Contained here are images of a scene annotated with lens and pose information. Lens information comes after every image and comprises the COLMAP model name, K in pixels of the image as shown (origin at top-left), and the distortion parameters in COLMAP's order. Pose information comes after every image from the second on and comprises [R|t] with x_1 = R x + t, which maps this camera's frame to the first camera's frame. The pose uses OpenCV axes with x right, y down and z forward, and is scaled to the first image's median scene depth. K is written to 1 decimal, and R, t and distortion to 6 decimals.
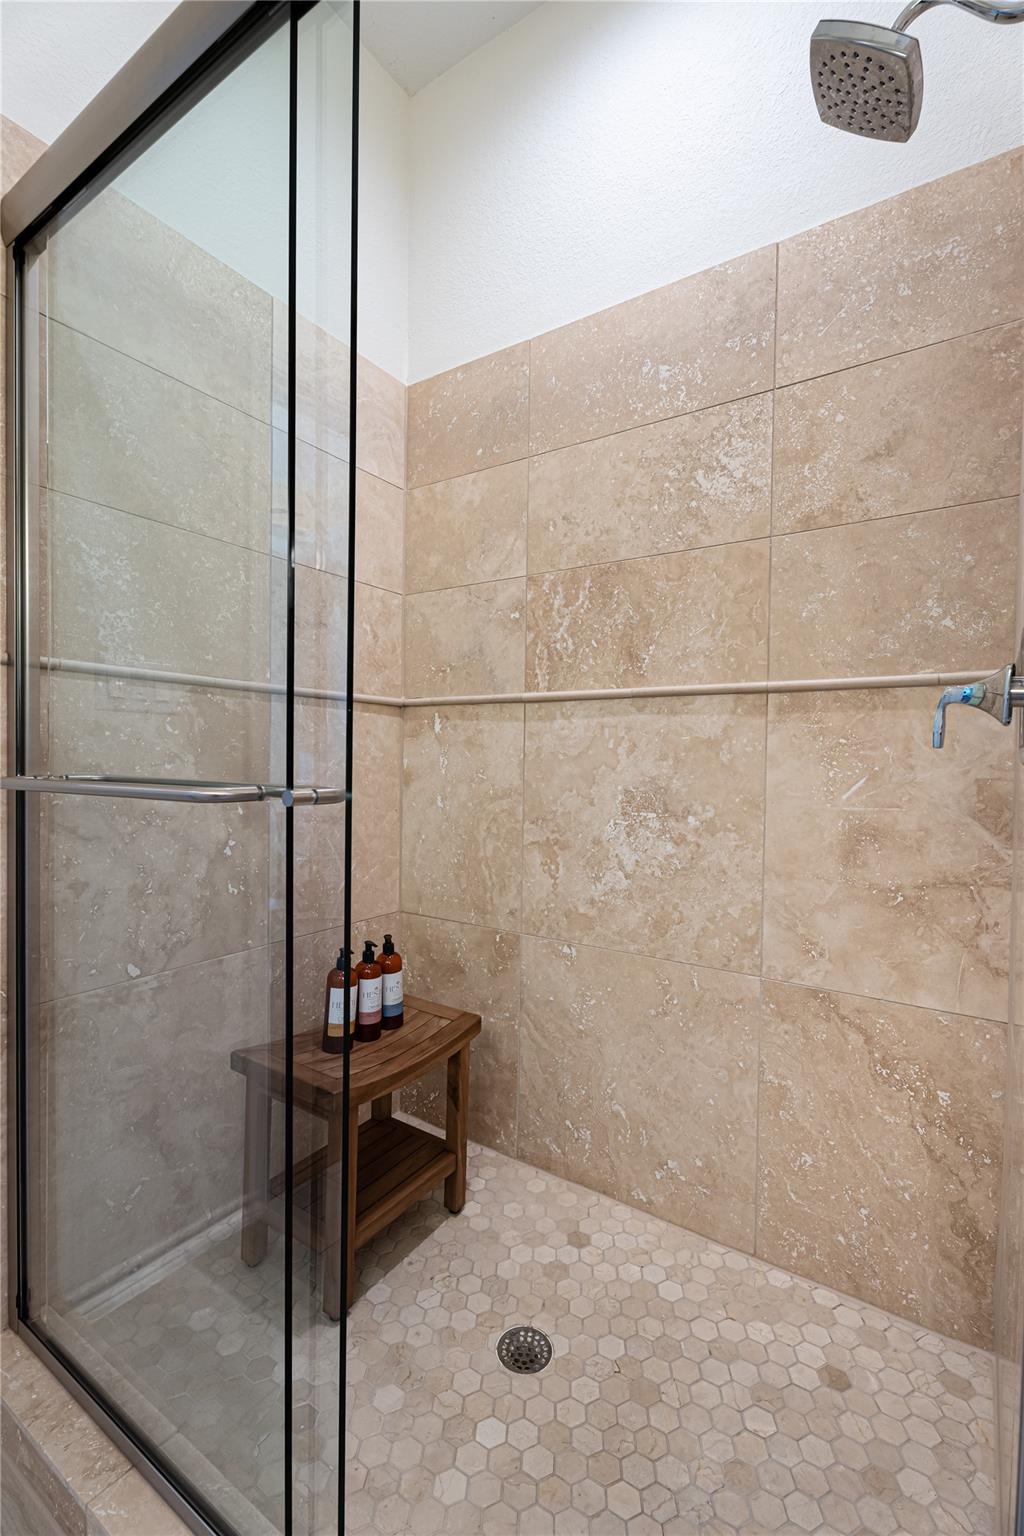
lens RADIAL K [[691.2, 0, 512.0], [0, 691.2, 768.0], [0, 0, 1]] dist [0.011864, -0.000137]
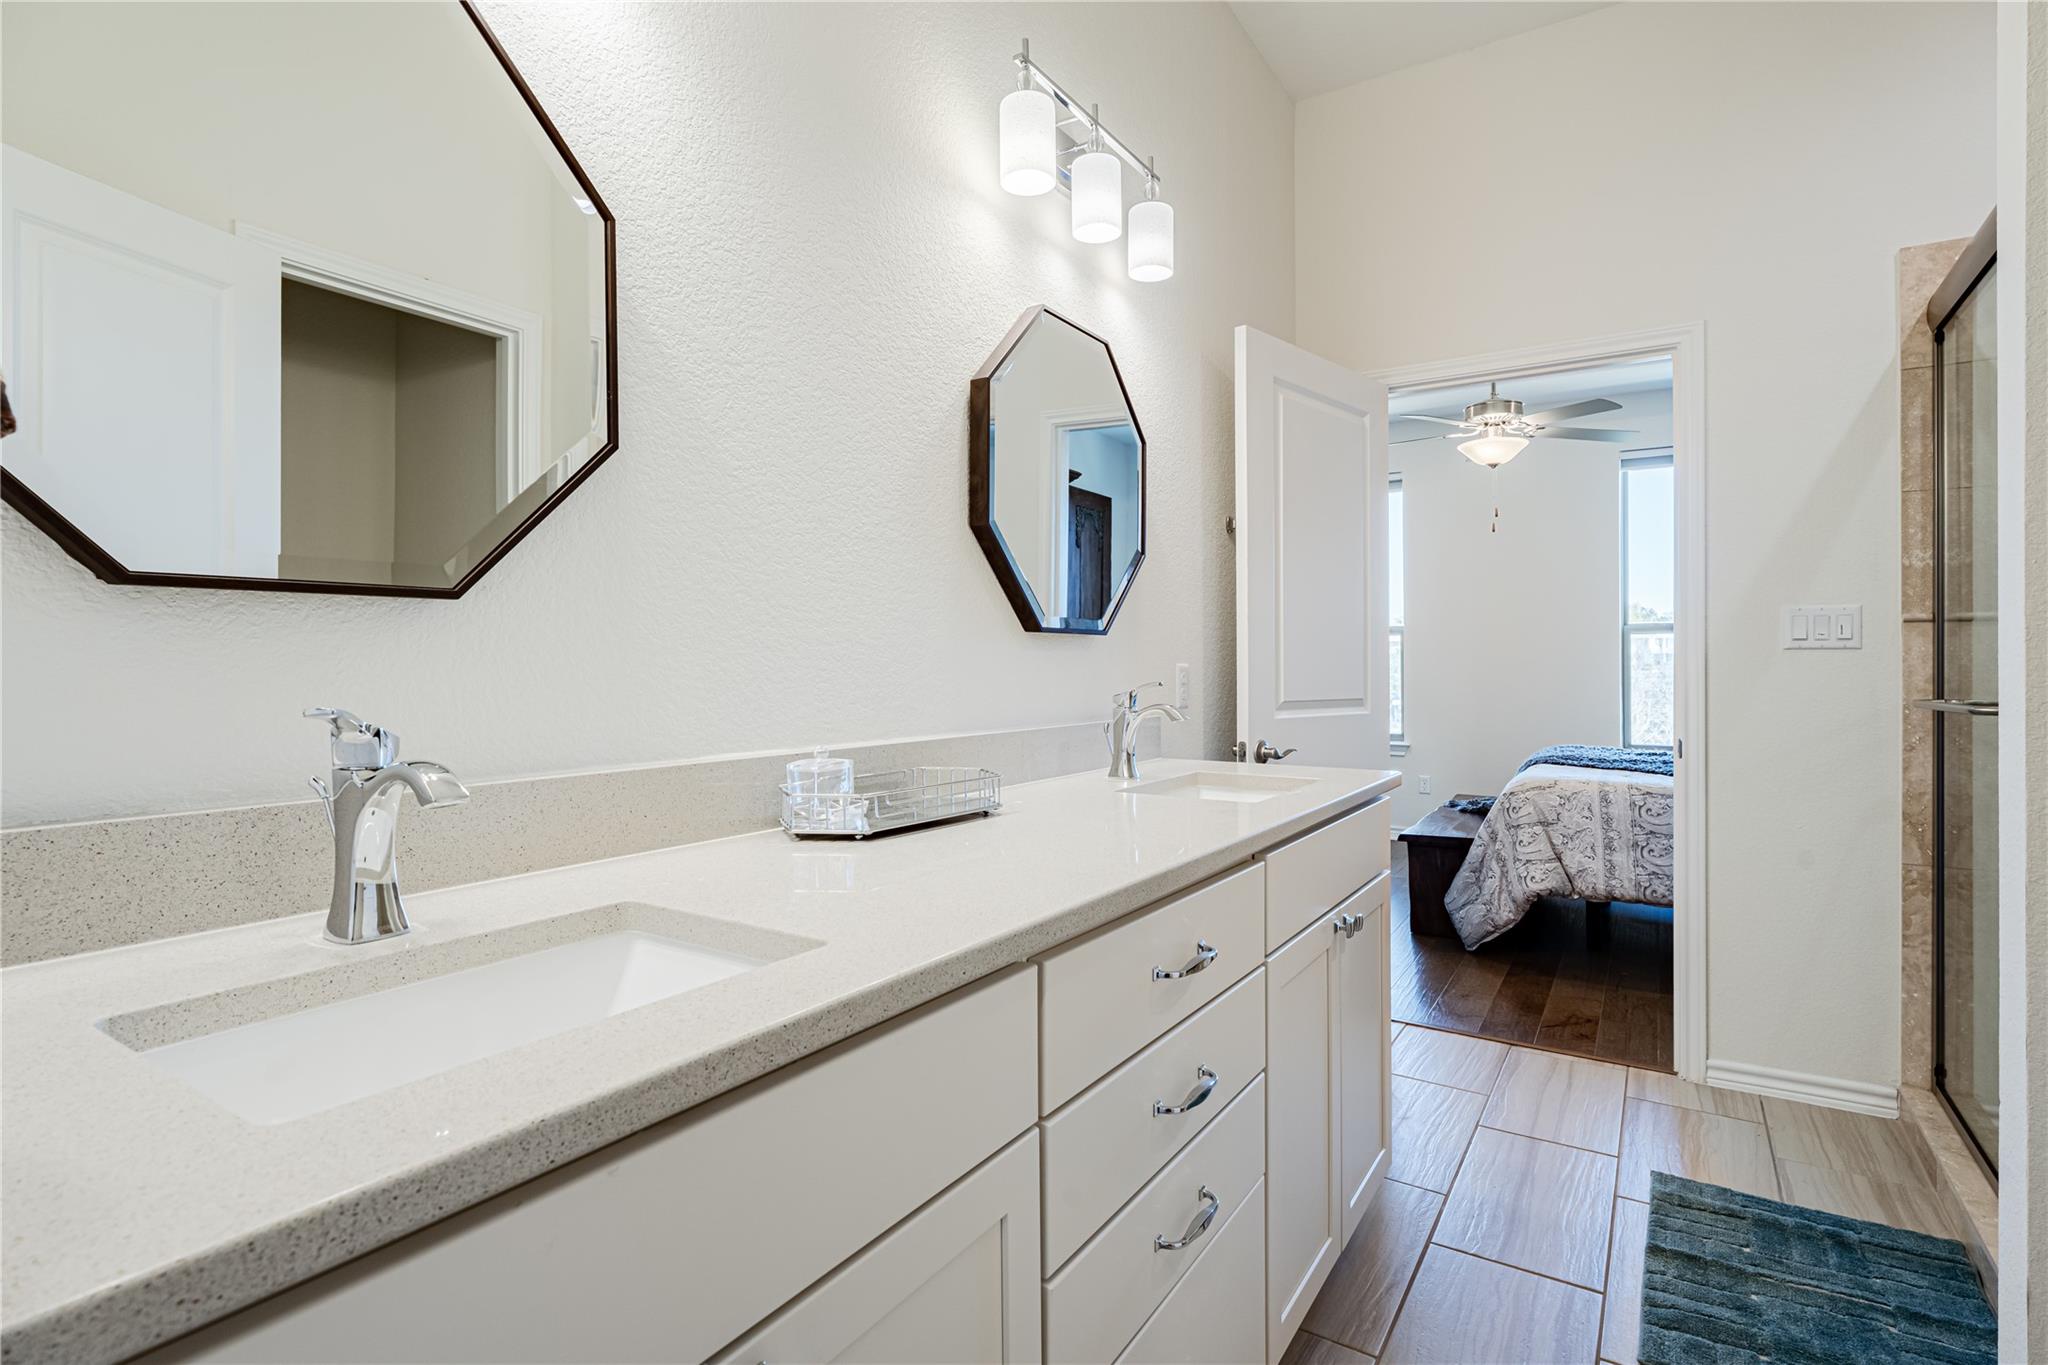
lens RADIAL K [[1003.1, 0, 1024.0], [0, 1003.1, 682.5], [0, 0, 1]] dist [0.001926, 0.000306]
pose [[0.018718, -0.003452, -0.999819, 1.271901], [-0.012129, 0.999920, -0.003679, 0.005690], [0.999751, 0.012195, 0.018675, -0.872493]]
